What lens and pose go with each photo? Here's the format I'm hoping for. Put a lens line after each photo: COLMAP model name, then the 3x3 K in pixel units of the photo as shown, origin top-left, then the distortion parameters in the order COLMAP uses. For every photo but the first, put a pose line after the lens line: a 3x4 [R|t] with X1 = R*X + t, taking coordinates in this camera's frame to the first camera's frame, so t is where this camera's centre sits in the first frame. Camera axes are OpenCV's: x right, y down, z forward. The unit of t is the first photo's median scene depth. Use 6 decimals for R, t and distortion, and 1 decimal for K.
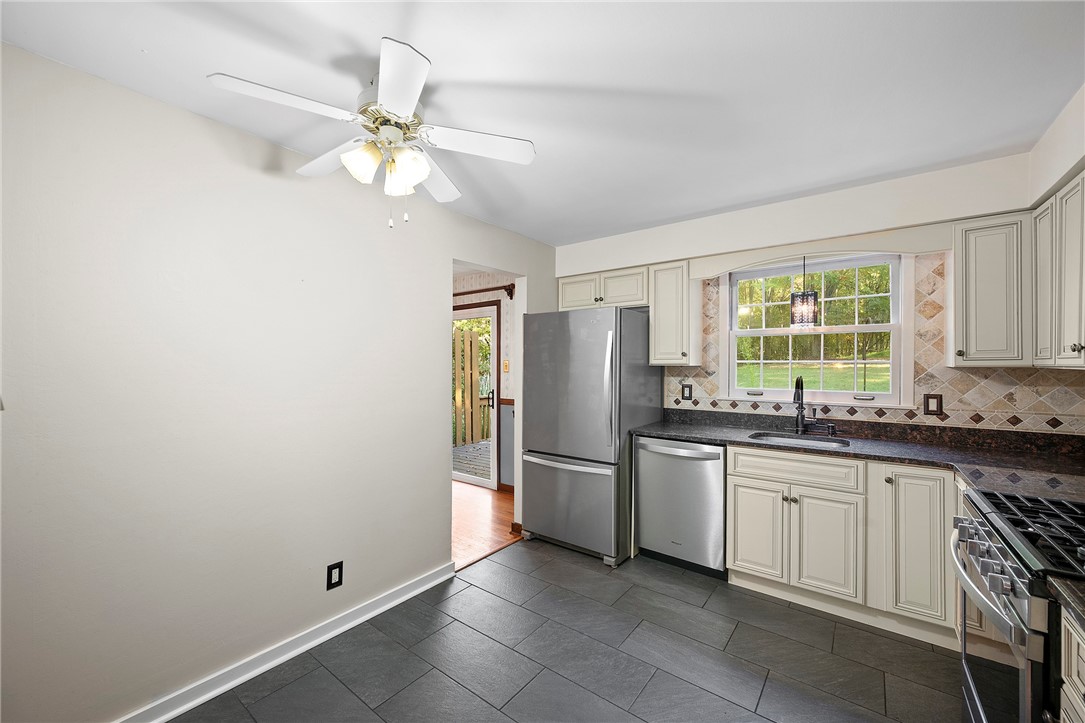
lens RADIAL K [[424.0, 0, 538.2], [0, 424.0, 365.7], [0, 0, 1]] dist [0.001113, -0.000402]
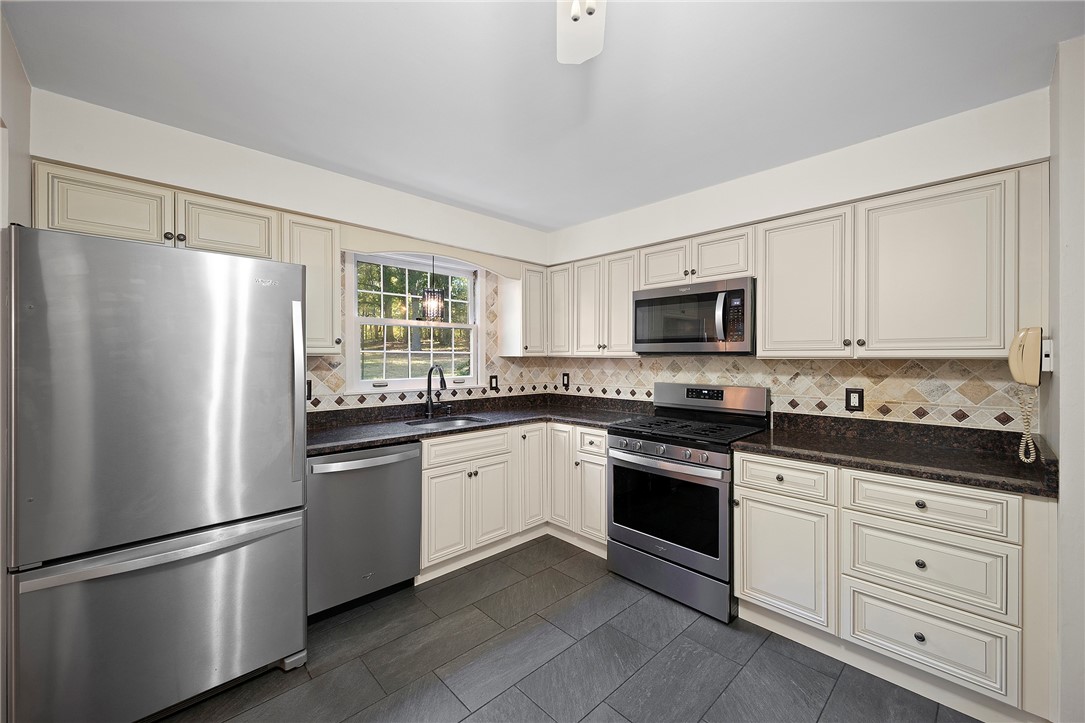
lens RADIAL K [[424.0, 0, 545.4], [0, 424.0, 358.0], [0, 0, 1]] dist [0.001113, -0.000402]
pose [[0.149773, -0.003470, 0.988714, -0.459969], [0.003422, 0.999990, 0.002992, 0.003994], [-0.988715, 0.002935, 0.149783, 0.599392]]
